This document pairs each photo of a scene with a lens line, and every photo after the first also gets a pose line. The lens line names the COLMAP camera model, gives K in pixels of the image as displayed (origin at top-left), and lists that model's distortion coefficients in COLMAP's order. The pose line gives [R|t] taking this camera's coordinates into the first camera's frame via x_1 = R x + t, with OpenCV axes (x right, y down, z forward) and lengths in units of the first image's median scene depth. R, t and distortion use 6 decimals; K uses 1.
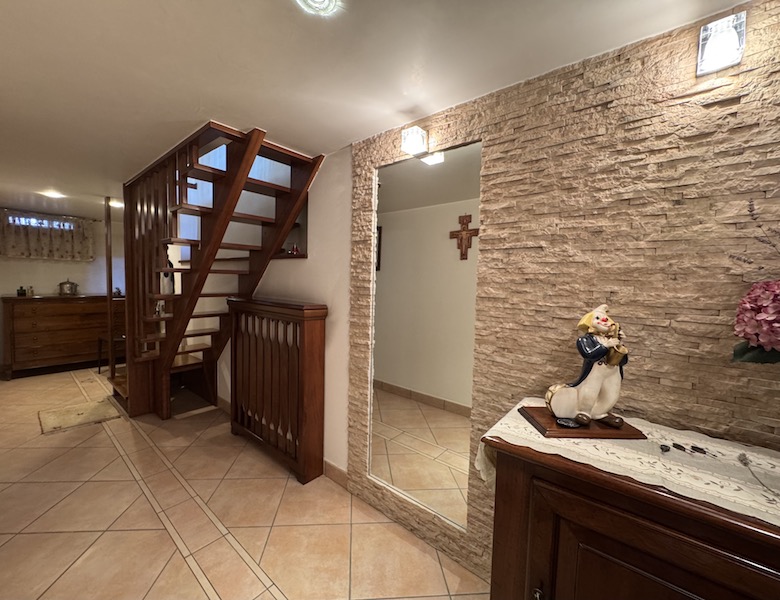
lens RADIAL K [[327.9, 0, 373.5], [0, 327.9, 297.9], [0, 0, 1]] dist [-0.000694, -0.000141]
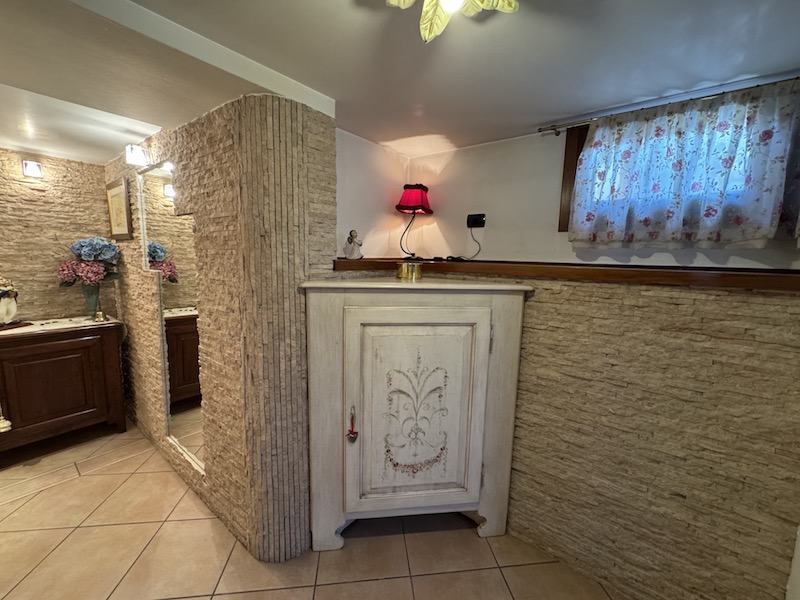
lens RADIAL K [[318.4, 0, 400.0], [0, 318.4, 300.0], [0, 0, 1]] dist [-0.003699, 0.000339]
pose [[-0.049647, -0.153965, 0.986828, -1.566592], [0.031589, 0.987310, 0.155629, -0.042296], [-0.998267, 0.038900, -0.044153, -1.594464]]
